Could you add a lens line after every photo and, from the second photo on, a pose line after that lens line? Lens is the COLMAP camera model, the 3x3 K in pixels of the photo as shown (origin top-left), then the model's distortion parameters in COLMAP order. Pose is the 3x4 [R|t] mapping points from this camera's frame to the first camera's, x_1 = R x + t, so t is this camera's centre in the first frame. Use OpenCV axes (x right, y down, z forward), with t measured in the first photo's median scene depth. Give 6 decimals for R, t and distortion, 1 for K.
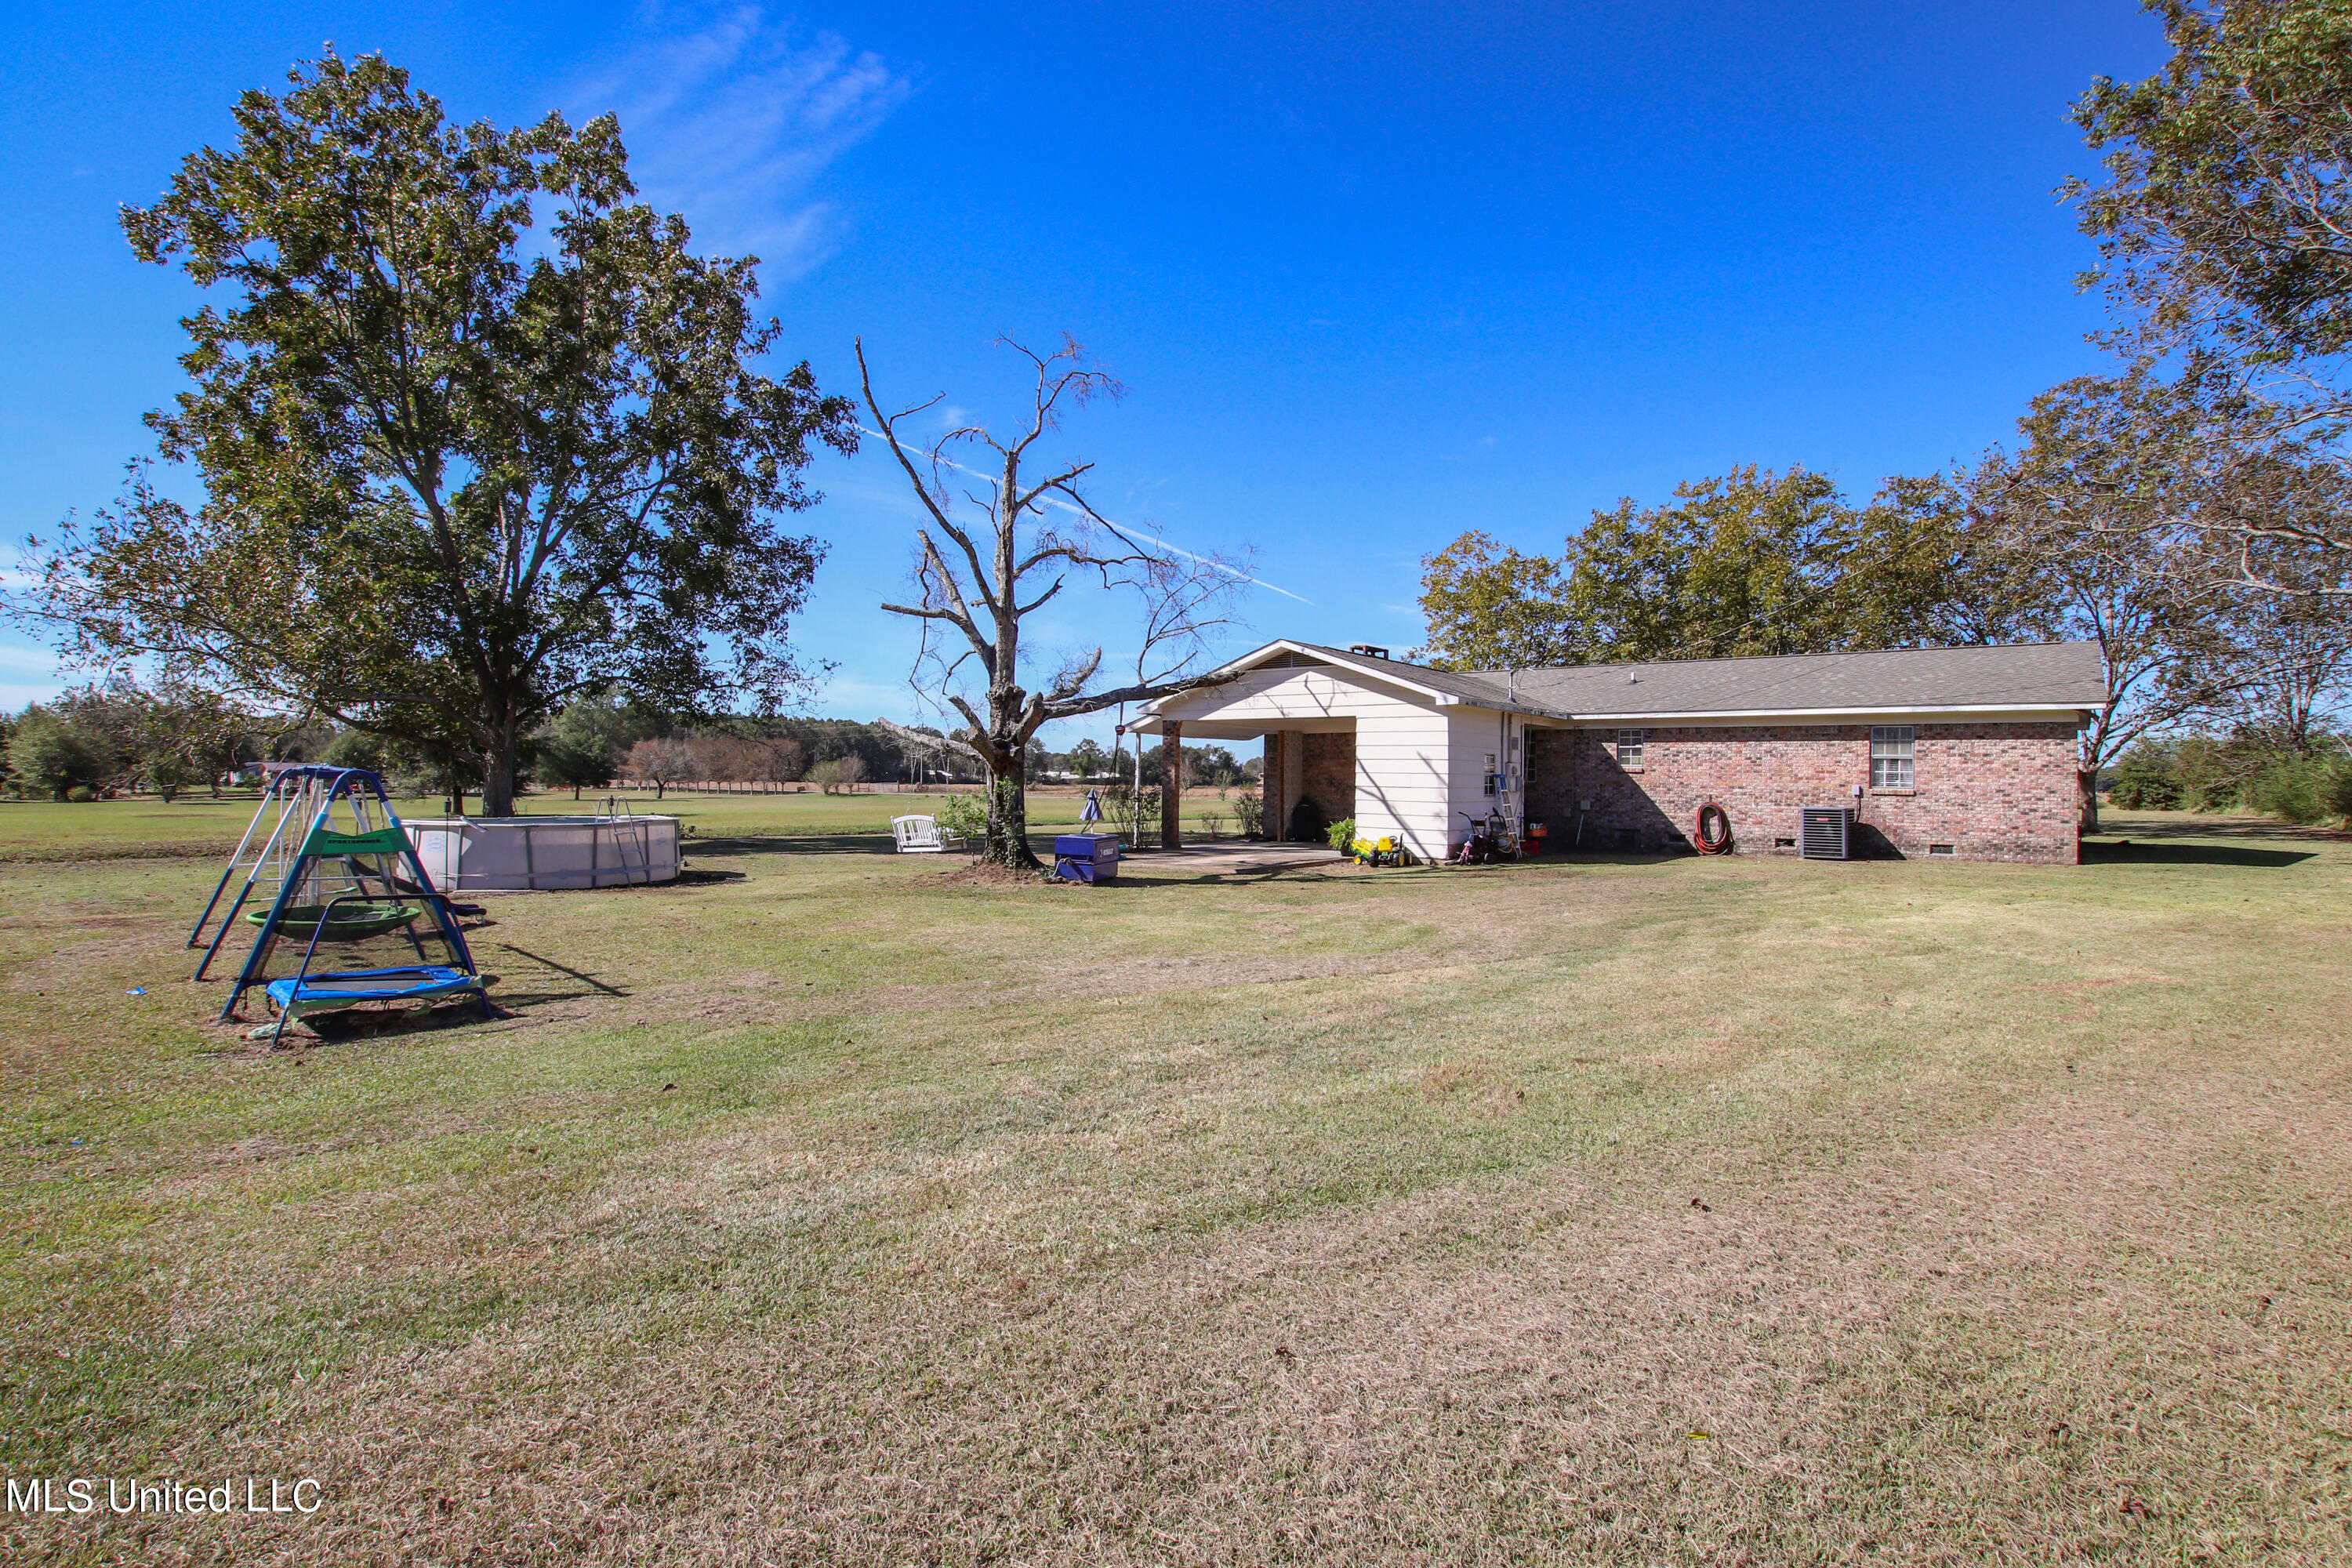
lens RADIAL K [[1100.3, 0, 1177.8], [0, 1100.3, 801.8], [0, 0, 1]] dist [-0.031292, 0.000360]
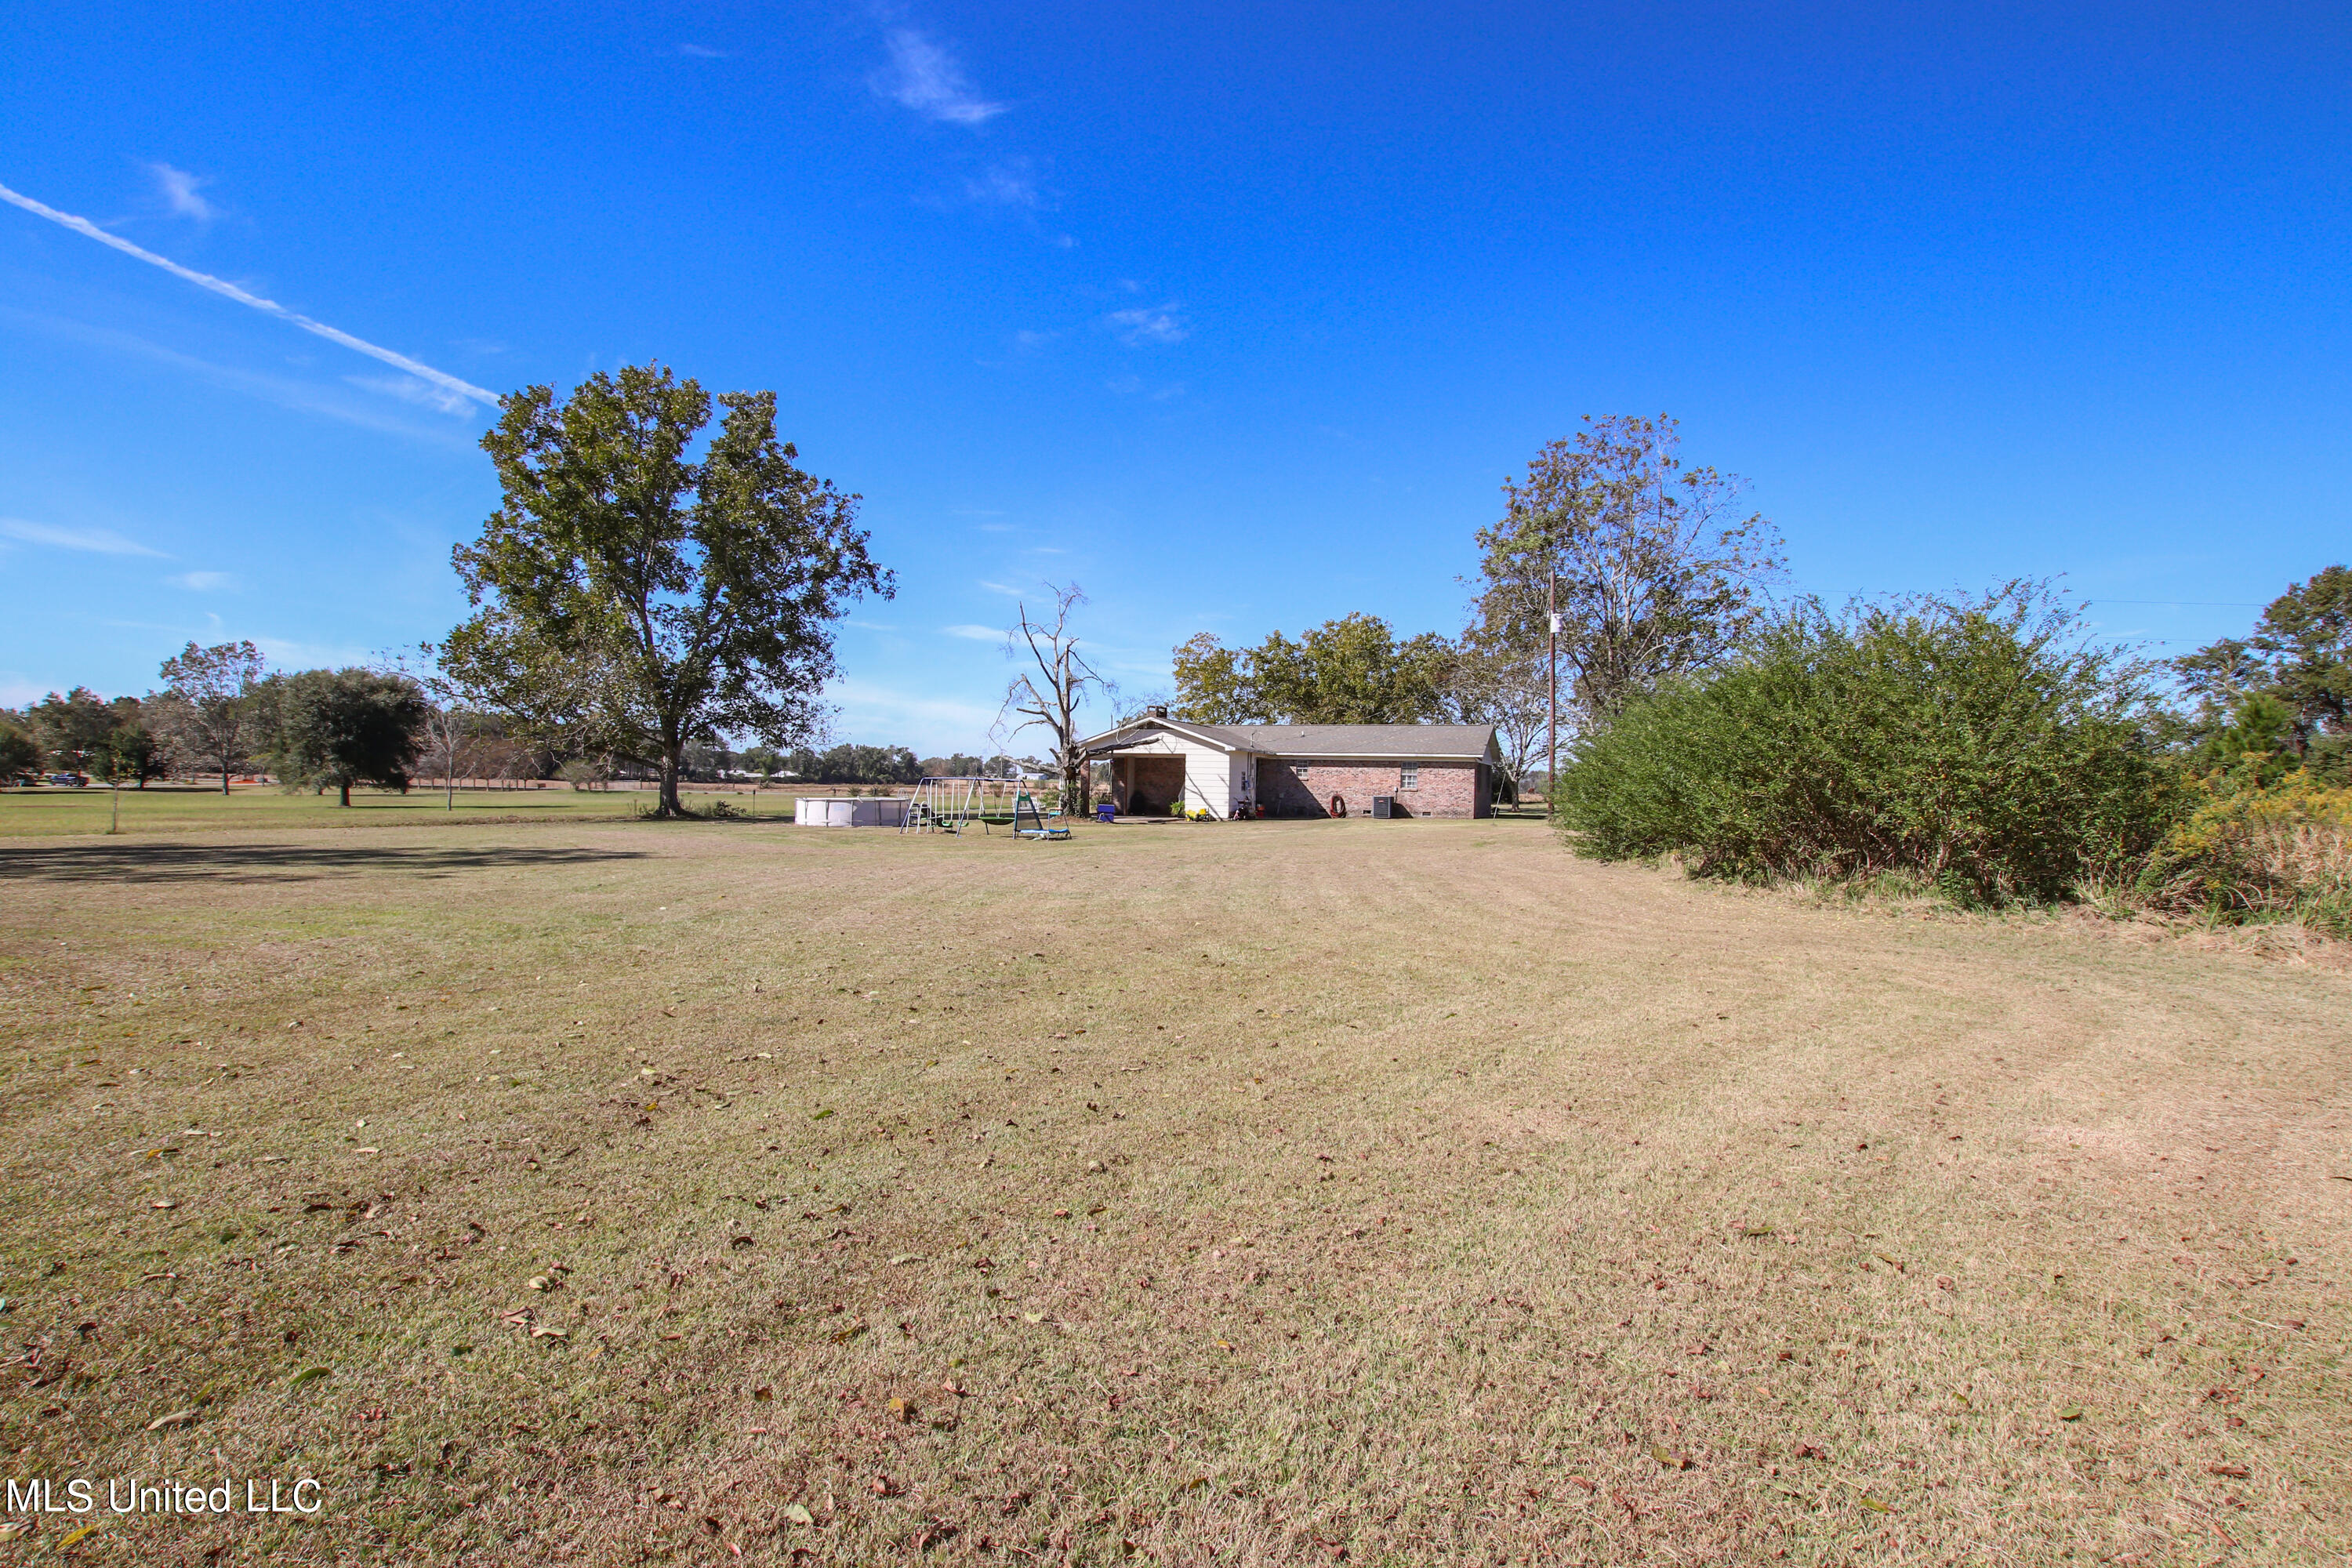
lens RADIAL K [[1100.3, 0, 1177.8], [0, 1100.3, 801.8], [0, 0, 1]] dist [-0.031292, 0.000360]
pose [[0.950774, 0.001614, 0.309882, -0.509107], [-0.001532, 0.999999, -0.000509, 0.017652], [-0.309882, 0.000009, 0.950775, -1.019310]]
